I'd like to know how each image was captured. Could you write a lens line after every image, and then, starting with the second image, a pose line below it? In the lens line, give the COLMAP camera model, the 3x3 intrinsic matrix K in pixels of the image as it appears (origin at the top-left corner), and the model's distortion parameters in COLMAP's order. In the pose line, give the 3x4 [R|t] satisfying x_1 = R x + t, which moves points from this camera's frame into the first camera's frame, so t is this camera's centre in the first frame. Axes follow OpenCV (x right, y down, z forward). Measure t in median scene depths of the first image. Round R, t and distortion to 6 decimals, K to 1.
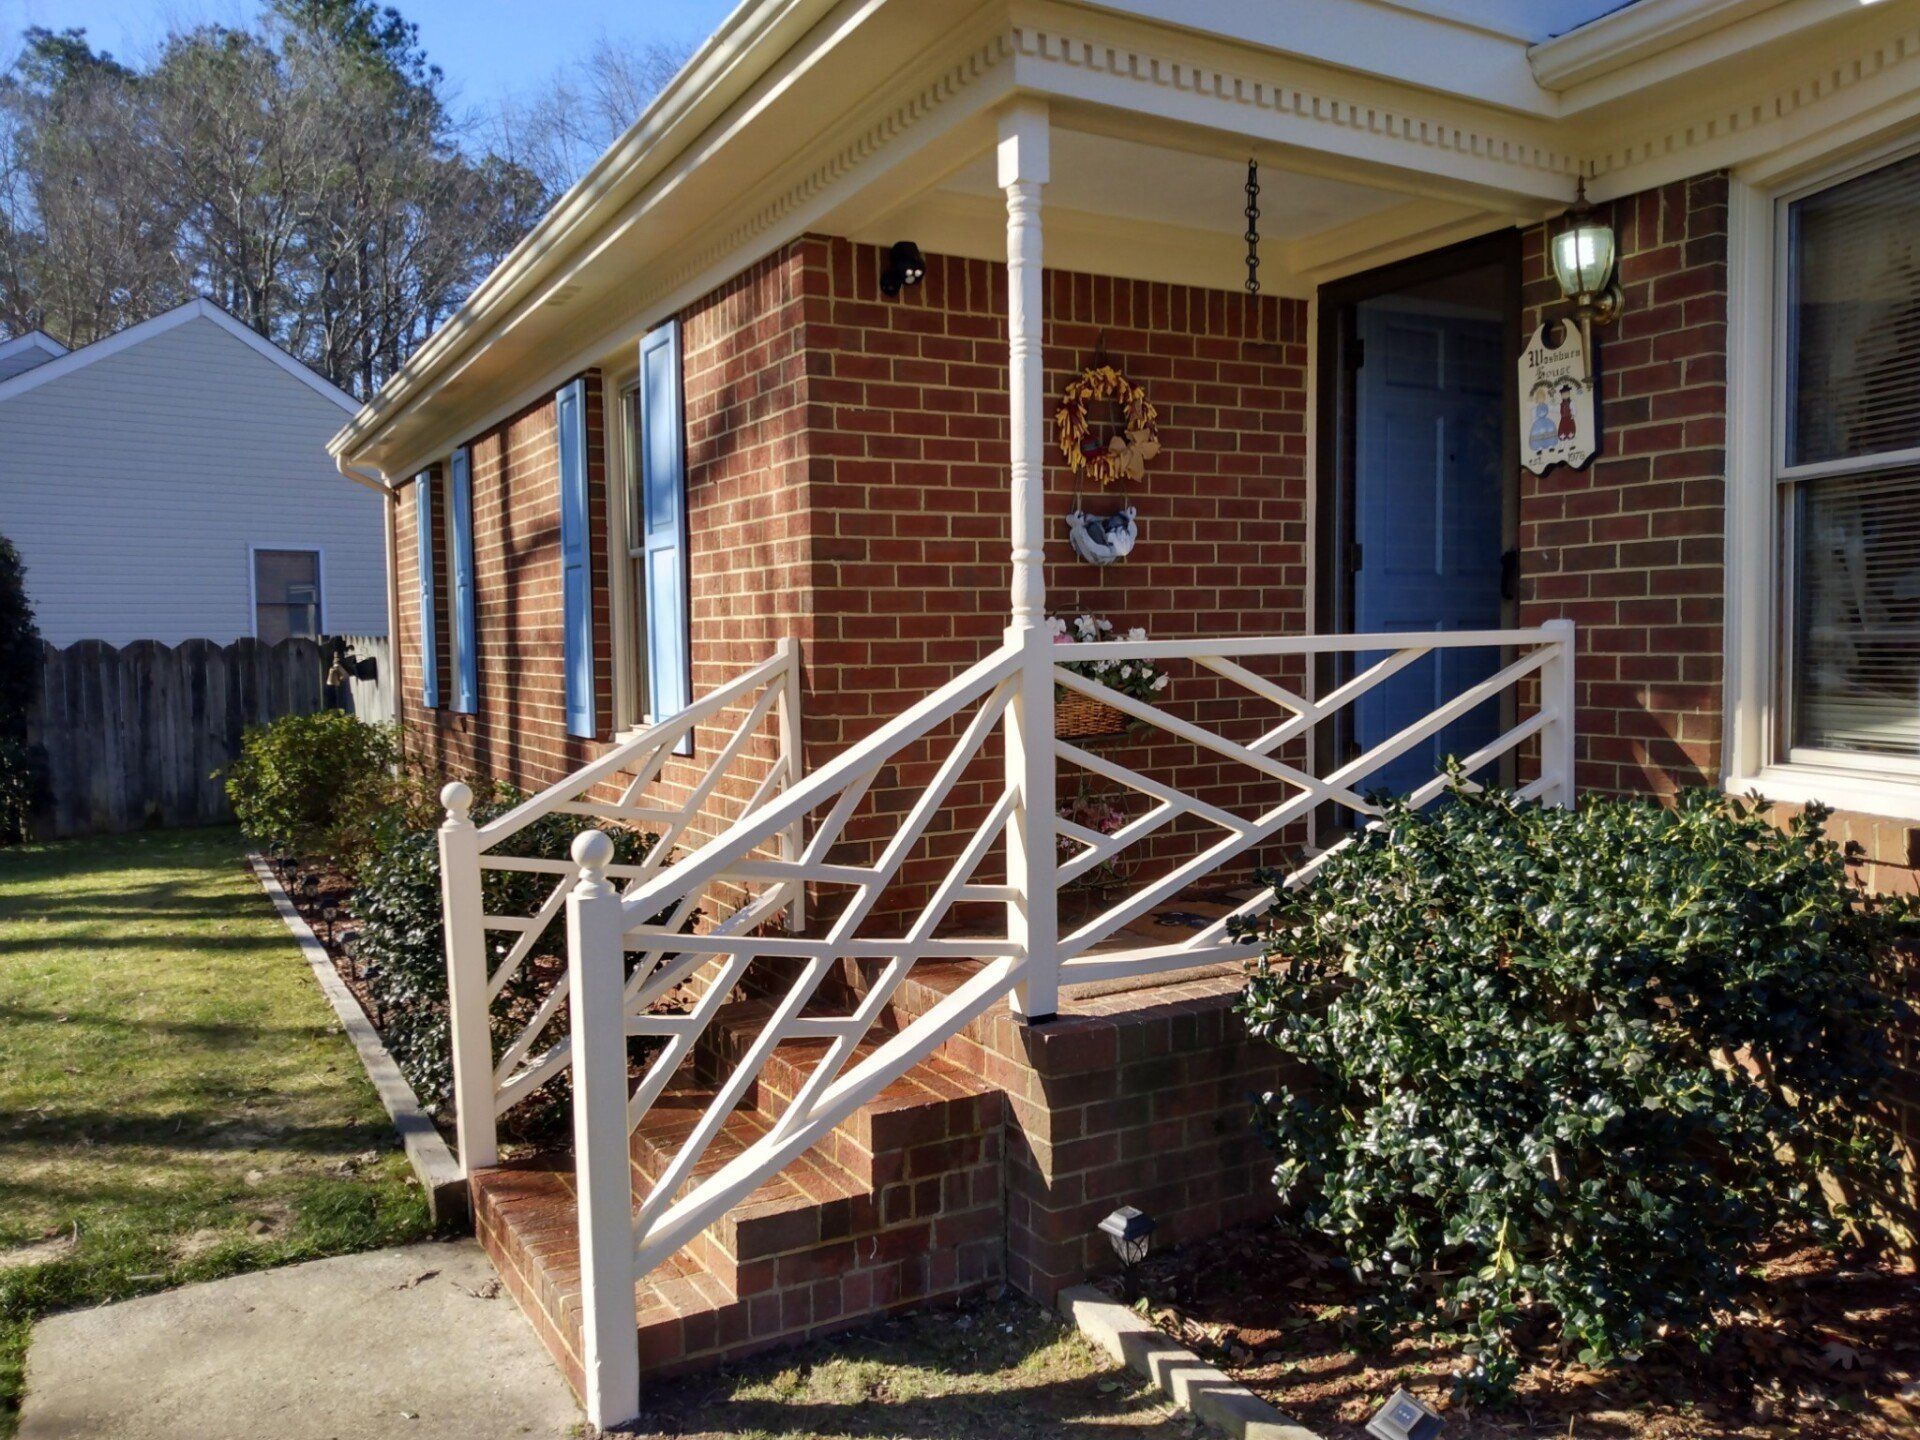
lens RADIAL K [[1451.1, 0, 962.0], [0, 1451.1, 794.0], [0, 0, 1]] dist [0.057669, -0.101995]
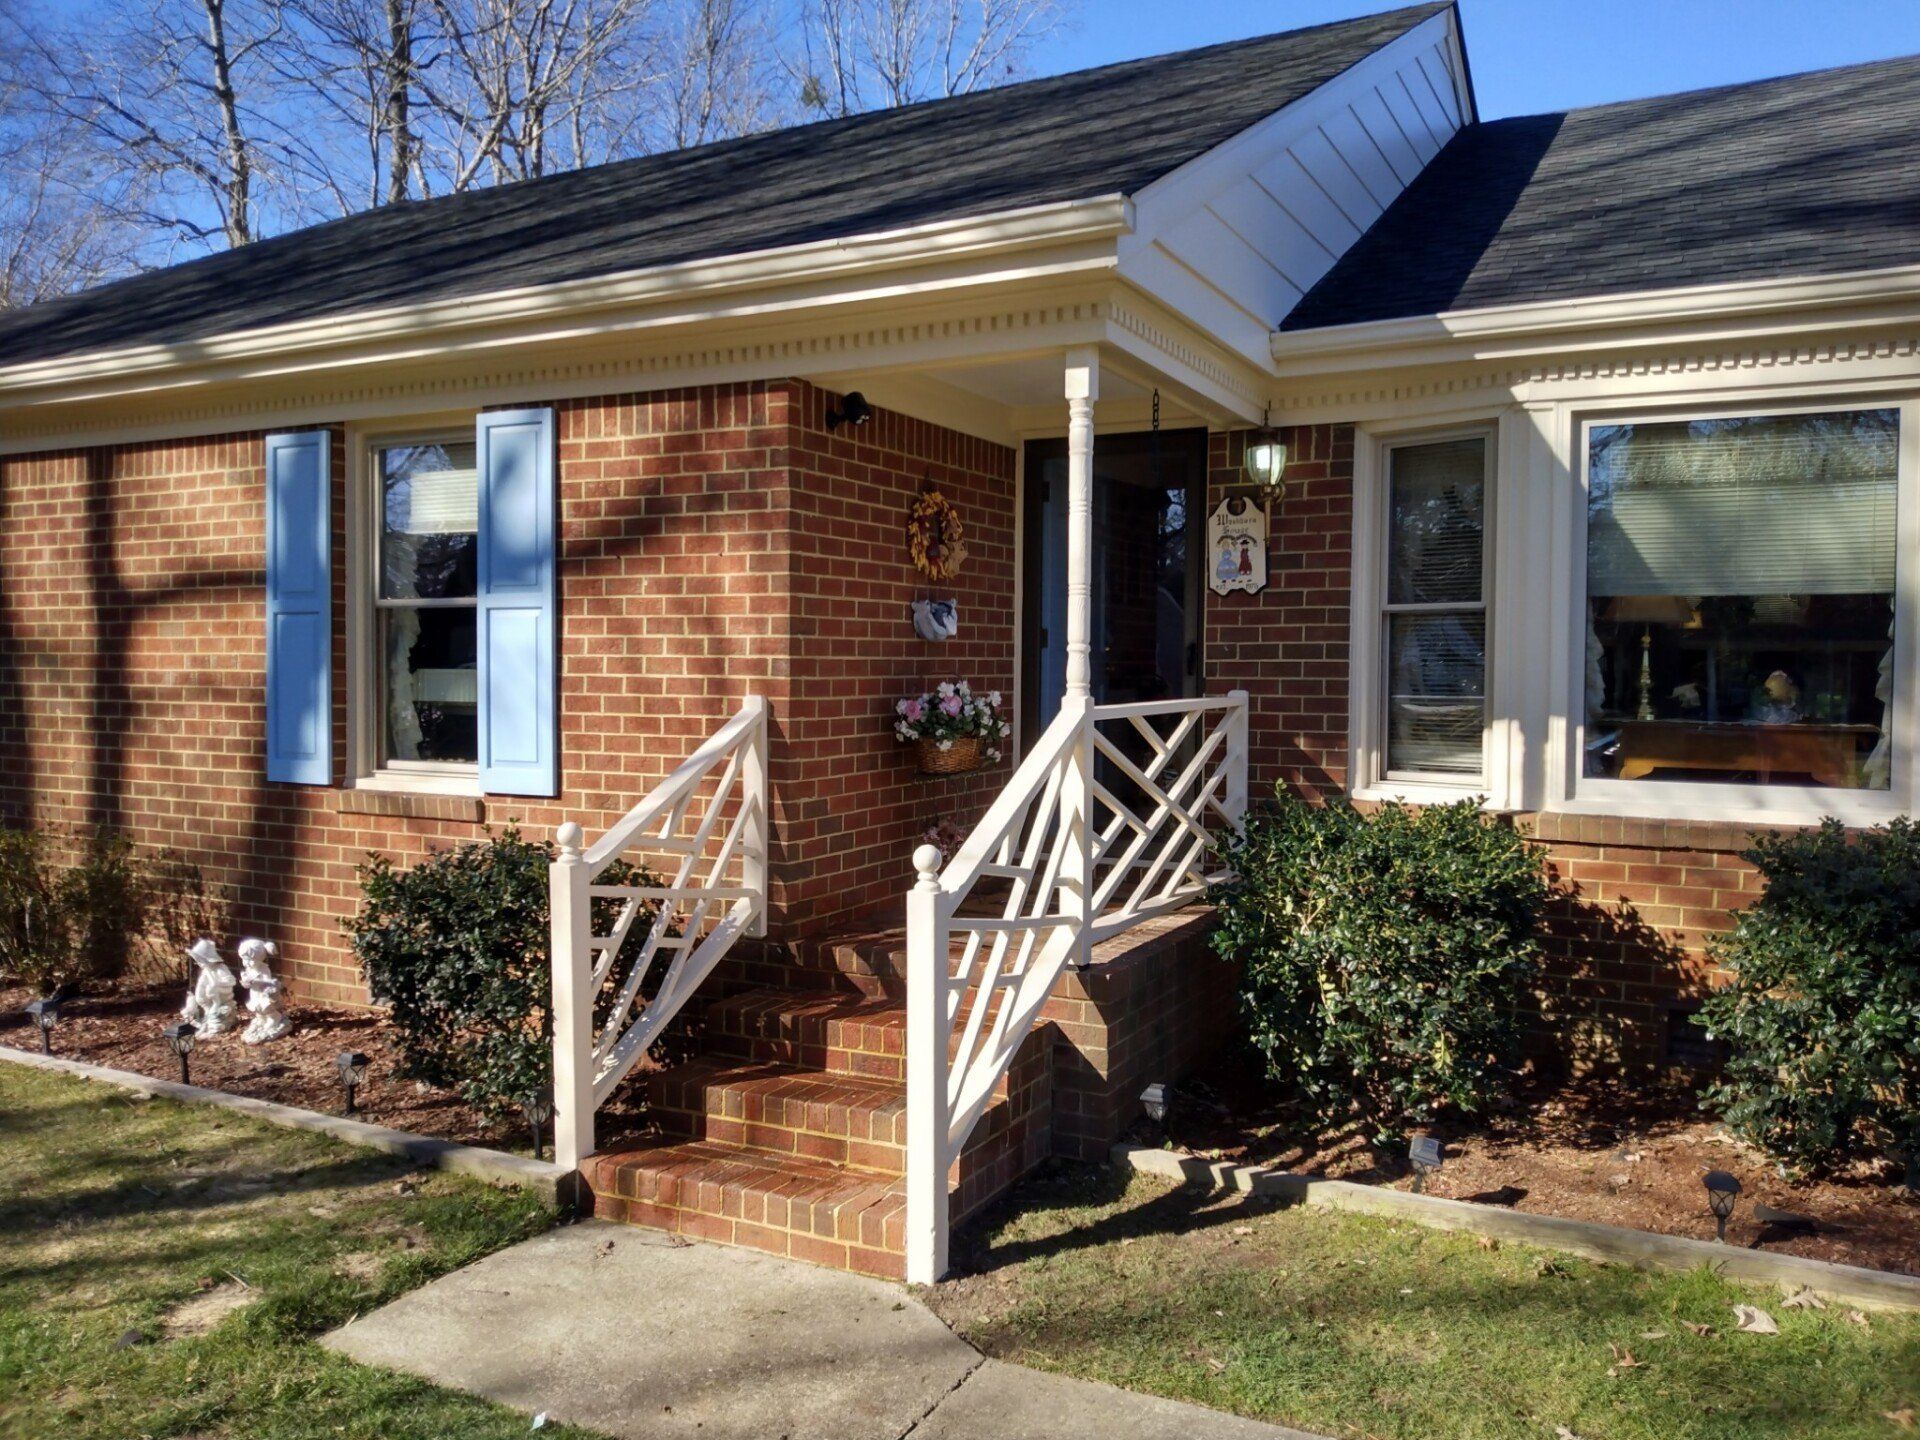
lens RADIAL K [[1451.1, 0, 962.0], [0, 1451.1, 794.0], [0, 0, 1]] dist [0.057669, -0.101995]
pose [[0.840618, -0.026191, 0.540995, -0.709861], [0.039132, 0.999157, -0.012434, -0.003066], [-0.540213, 0.031623, 0.840934, -0.132617]]
